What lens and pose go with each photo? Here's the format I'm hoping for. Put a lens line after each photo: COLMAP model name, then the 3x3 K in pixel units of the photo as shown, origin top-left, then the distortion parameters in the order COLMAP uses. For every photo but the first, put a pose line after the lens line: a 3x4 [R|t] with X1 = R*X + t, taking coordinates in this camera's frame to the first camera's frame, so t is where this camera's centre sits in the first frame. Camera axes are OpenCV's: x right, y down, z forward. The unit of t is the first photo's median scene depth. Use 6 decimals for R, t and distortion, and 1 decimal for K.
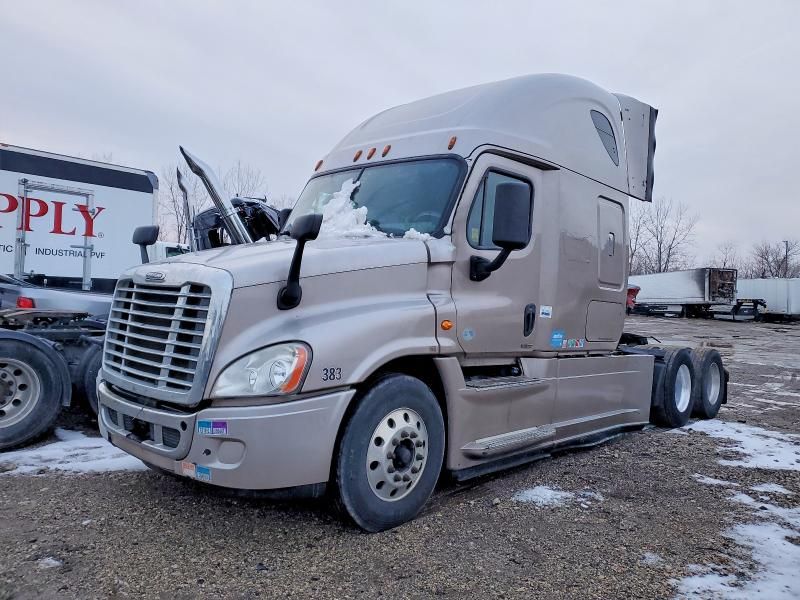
lens RADIAL K [[621.7, 0, 388.5], [0, 621.7, 263.0], [0, 0, 1]] dist [0.012102, -0.000533]
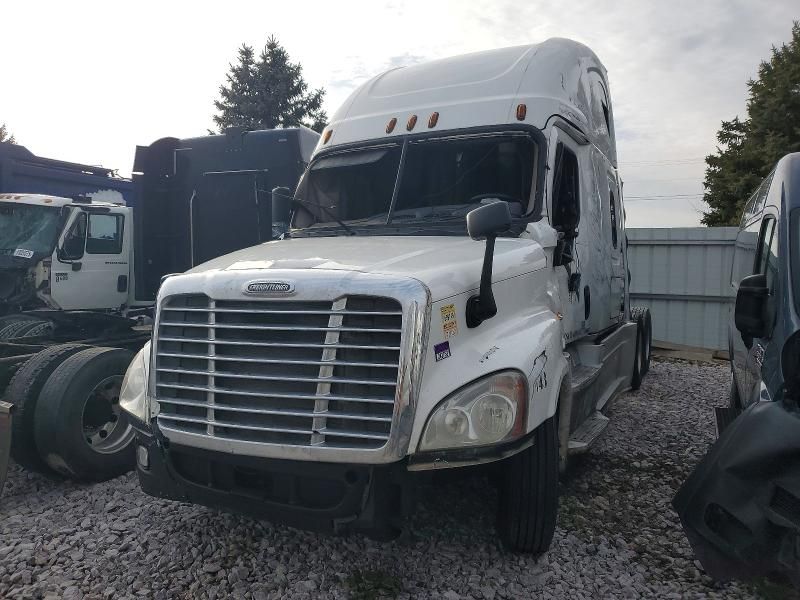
lens RADIAL K [[621.7, 0, 388.5], [0, 621.7, 263.0], [0, 0, 1]] dist [0.012102, -0.000533]
pose [[0.949002, -0.053996, 0.310610, -0.493130], [0.043055, 0.998190, 0.041978, -0.034160], [-0.312315, -0.026464, 0.949610, 0.298041]]
